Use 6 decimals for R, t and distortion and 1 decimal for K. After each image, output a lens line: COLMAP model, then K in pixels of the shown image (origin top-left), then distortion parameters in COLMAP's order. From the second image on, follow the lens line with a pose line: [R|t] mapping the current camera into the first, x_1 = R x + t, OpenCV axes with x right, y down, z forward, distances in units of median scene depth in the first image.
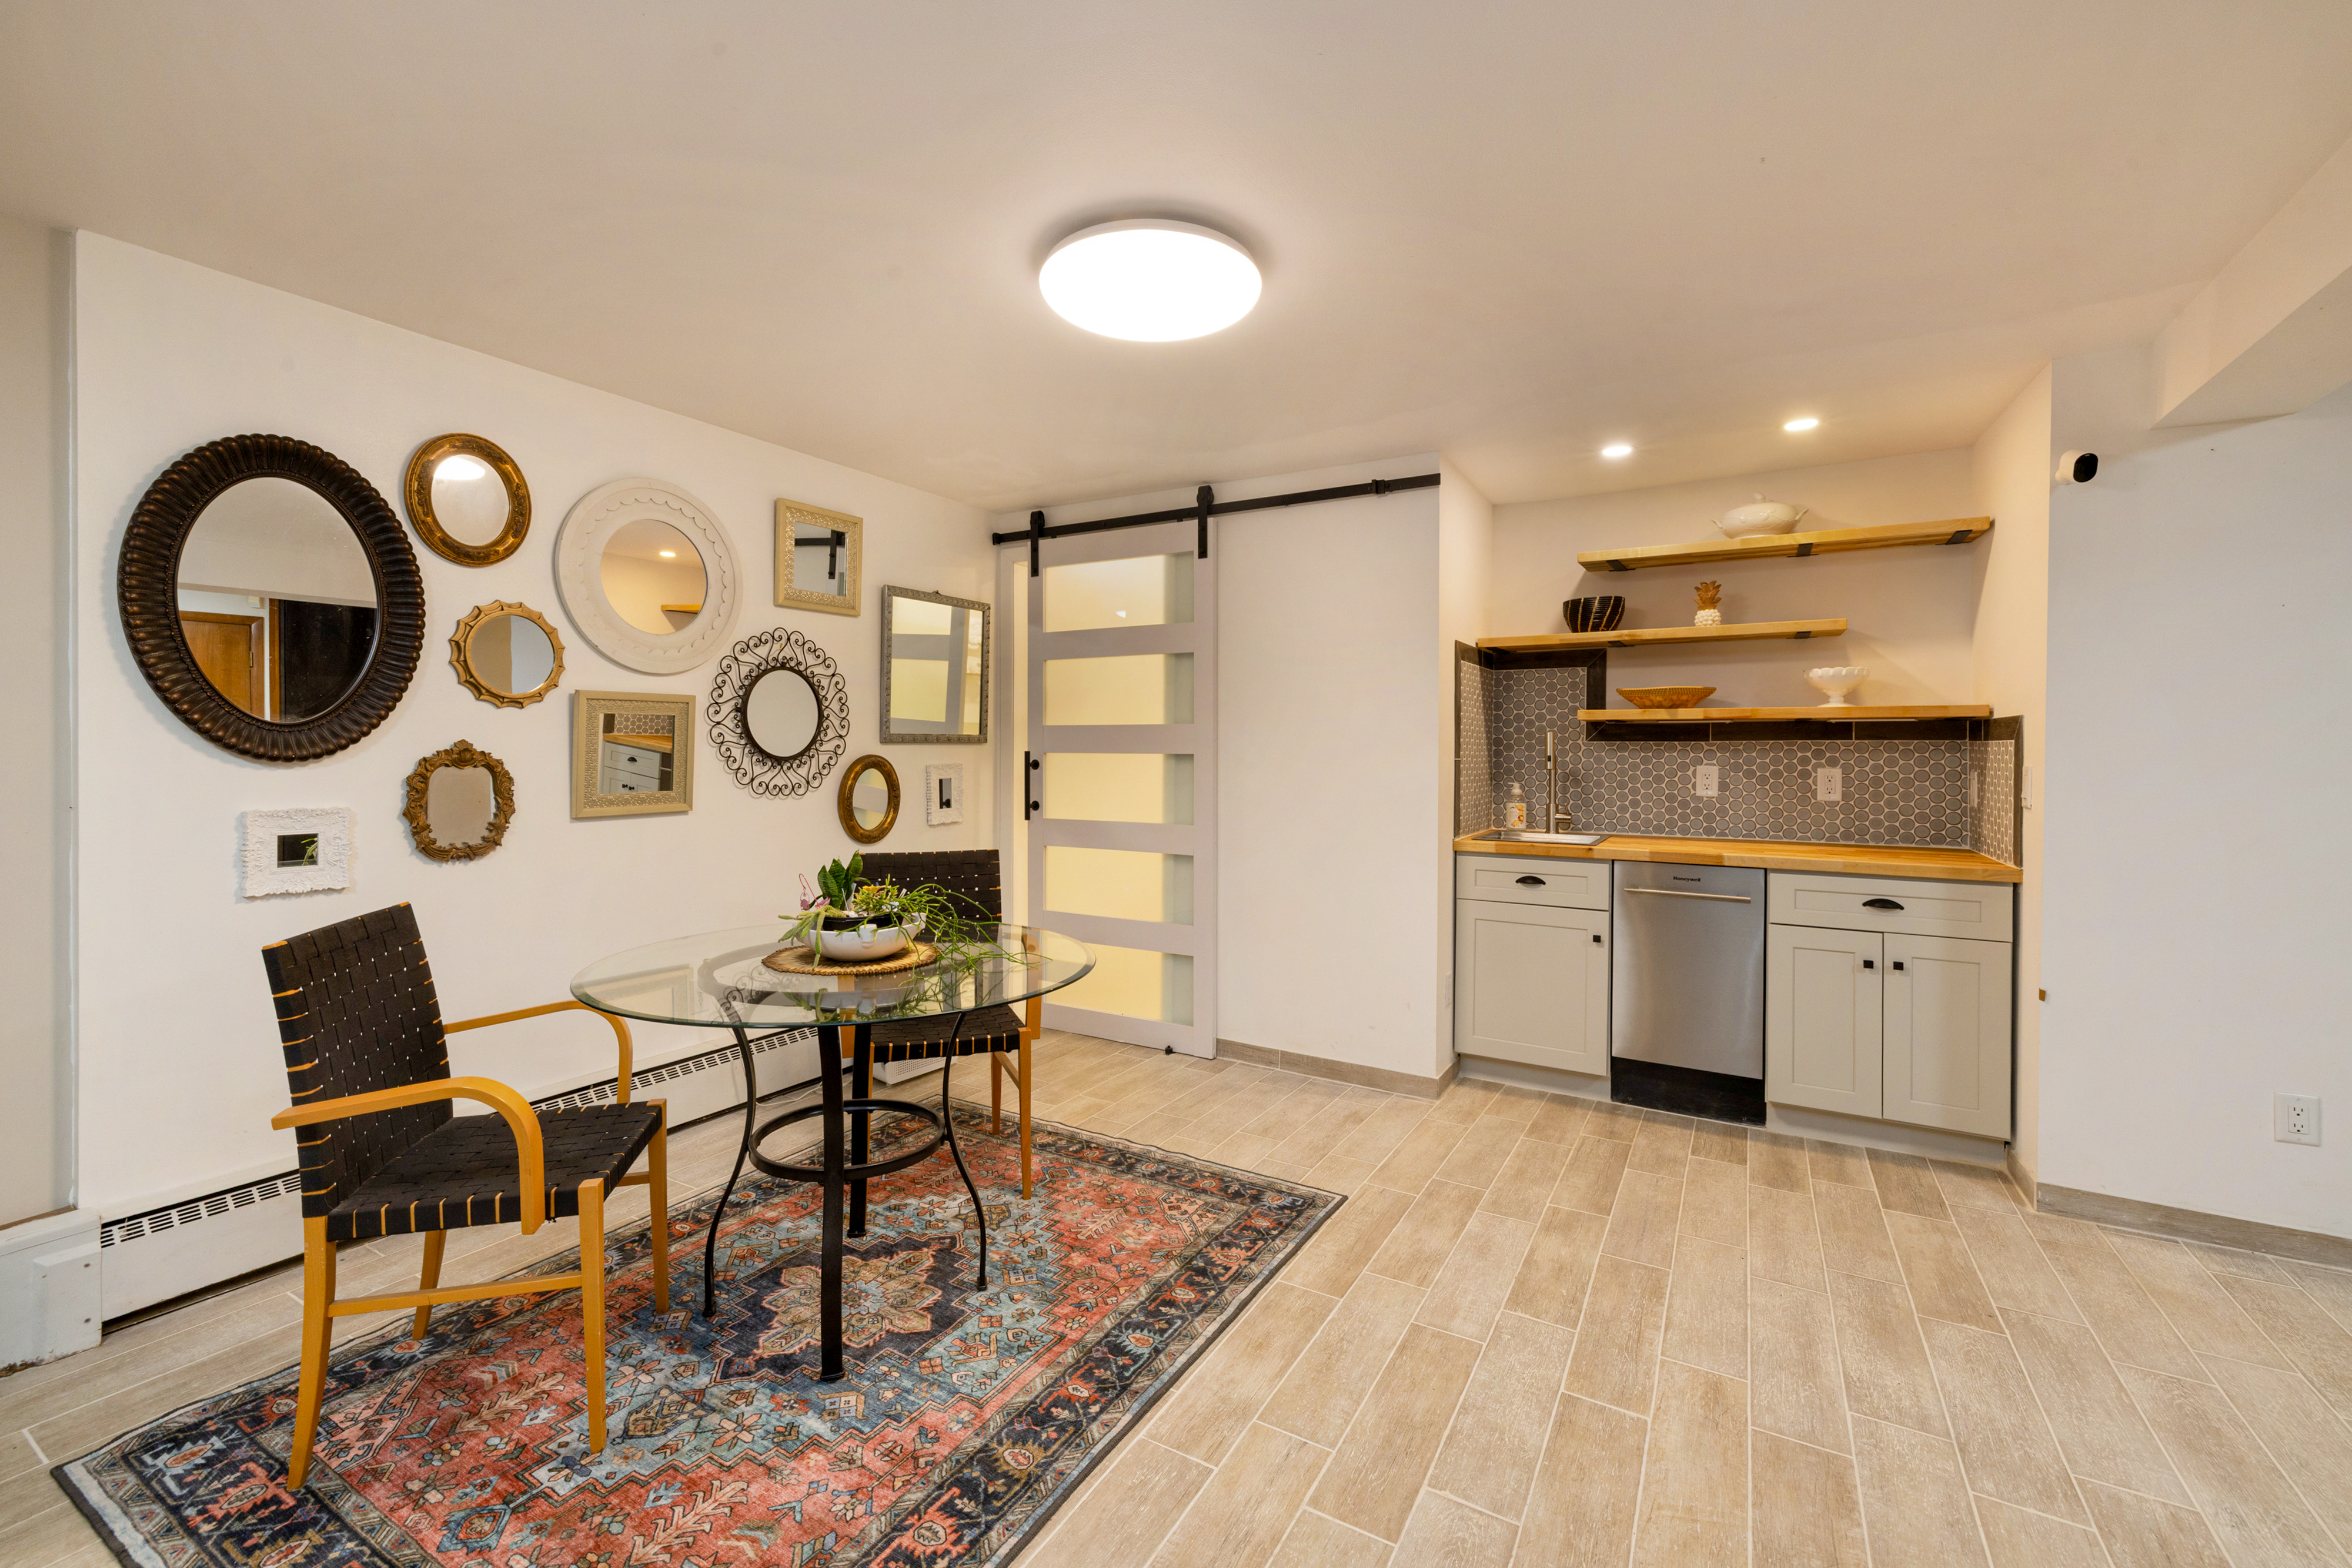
lens RADIAL K [[1002.2, 0, 1132.4], [0, 1002.2, 751.5], [0, 0, 1]] dist [0.002265, 0.000506]
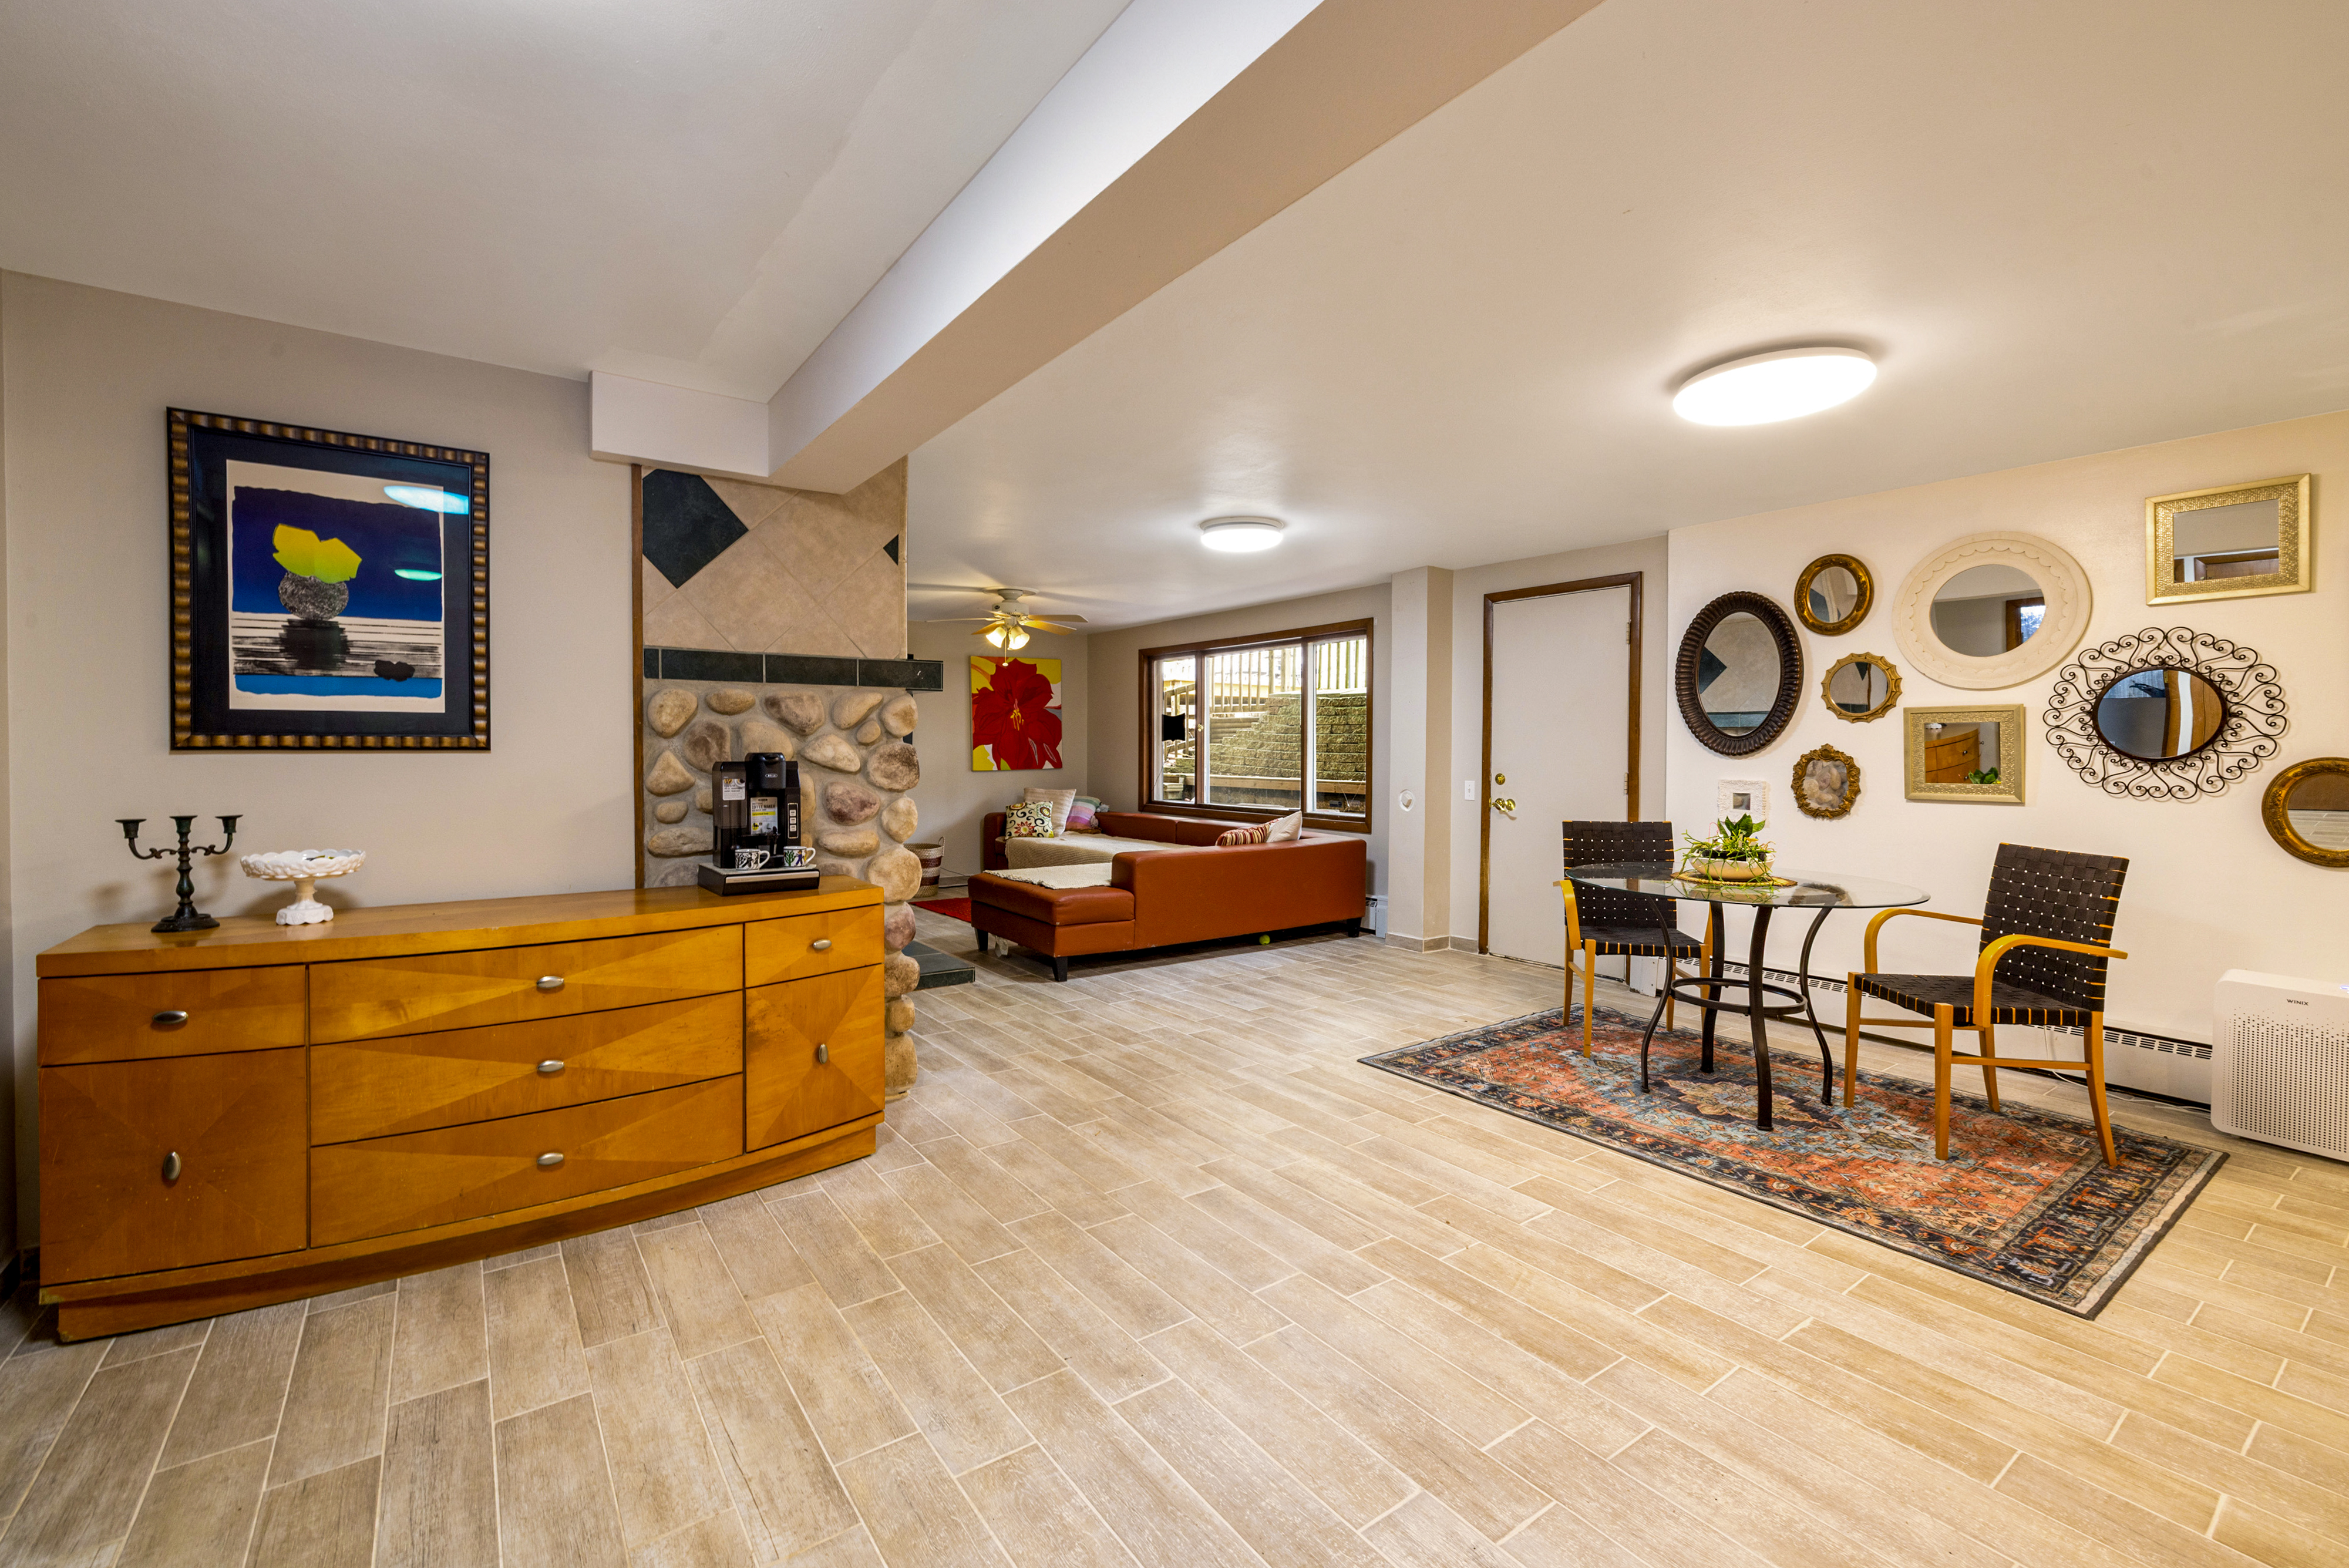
lens RADIAL K [[1001.0, 0, 1171.3], [0, 1001.0, 763.1], [0, 0, 1]] dist [0.002265, 0.000506]
pose [[-0.389318, 0.008238, -0.921067, 1.337252], [-0.009609, 0.999869, 0.013004, 0.009329], [0.921053, 0.013913, -0.389188, 0.707894]]
